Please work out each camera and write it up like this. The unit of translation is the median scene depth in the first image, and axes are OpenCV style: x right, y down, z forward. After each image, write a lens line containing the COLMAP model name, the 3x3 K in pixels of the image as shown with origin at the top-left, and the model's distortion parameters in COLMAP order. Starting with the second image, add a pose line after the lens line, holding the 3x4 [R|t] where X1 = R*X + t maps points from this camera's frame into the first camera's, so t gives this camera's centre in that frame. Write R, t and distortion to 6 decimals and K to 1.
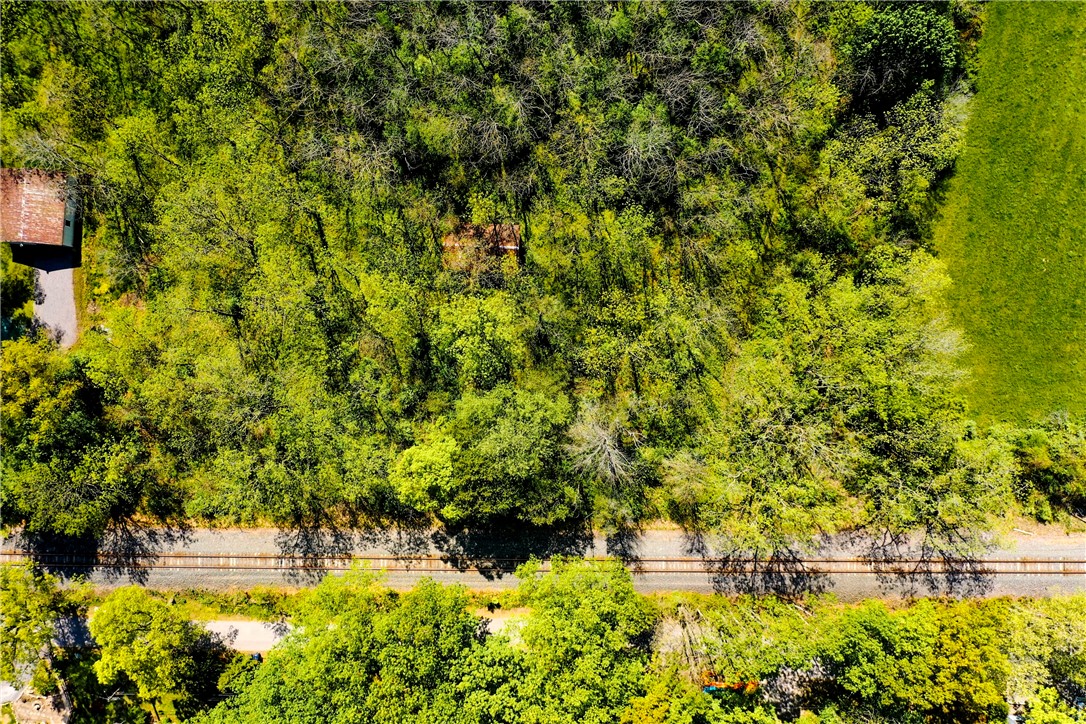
lens RADIAL K [[876.9, 0, 542.9], [0, 876.9, 363.4], [0, 0, 1]] dist [0.010977, -0.001624]
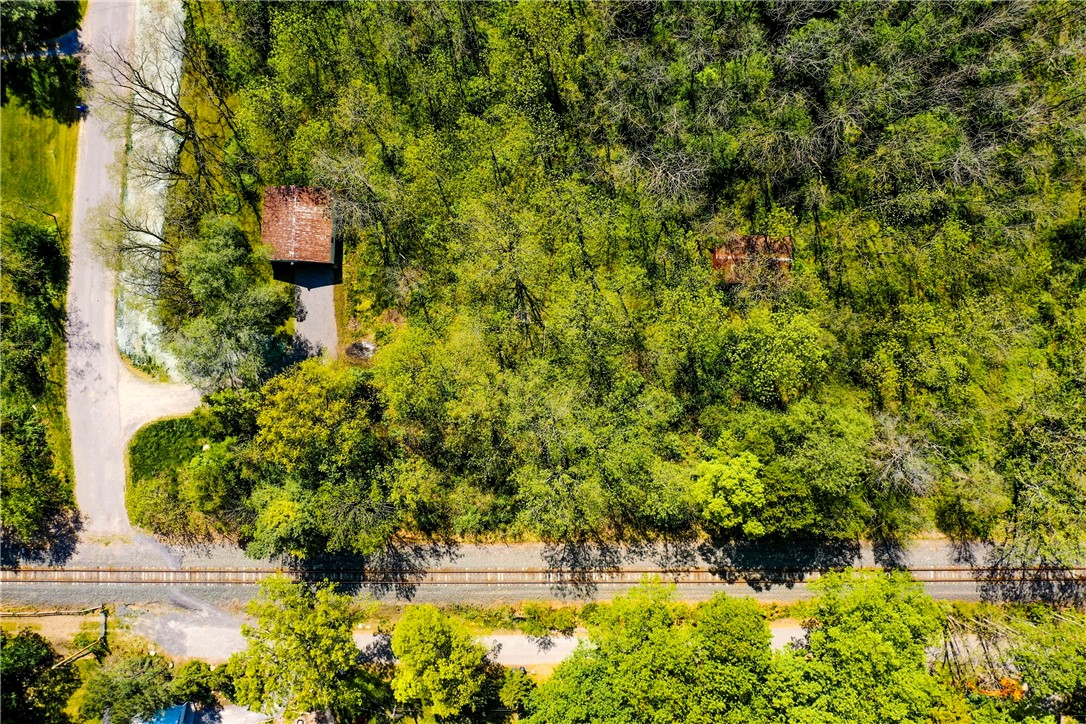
lens RADIAL K [[876.9, 0, 543.2], [0, 876.9, 360.6], [0, 0, 1]] dist [0.010977, -0.001624]
pose [[0.999898, -0.013192, 0.005405, -0.306218], [0.013122, 0.999831, 0.012844, -0.032390], [-0.005573, -0.012772, 0.999903, 0.003188]]
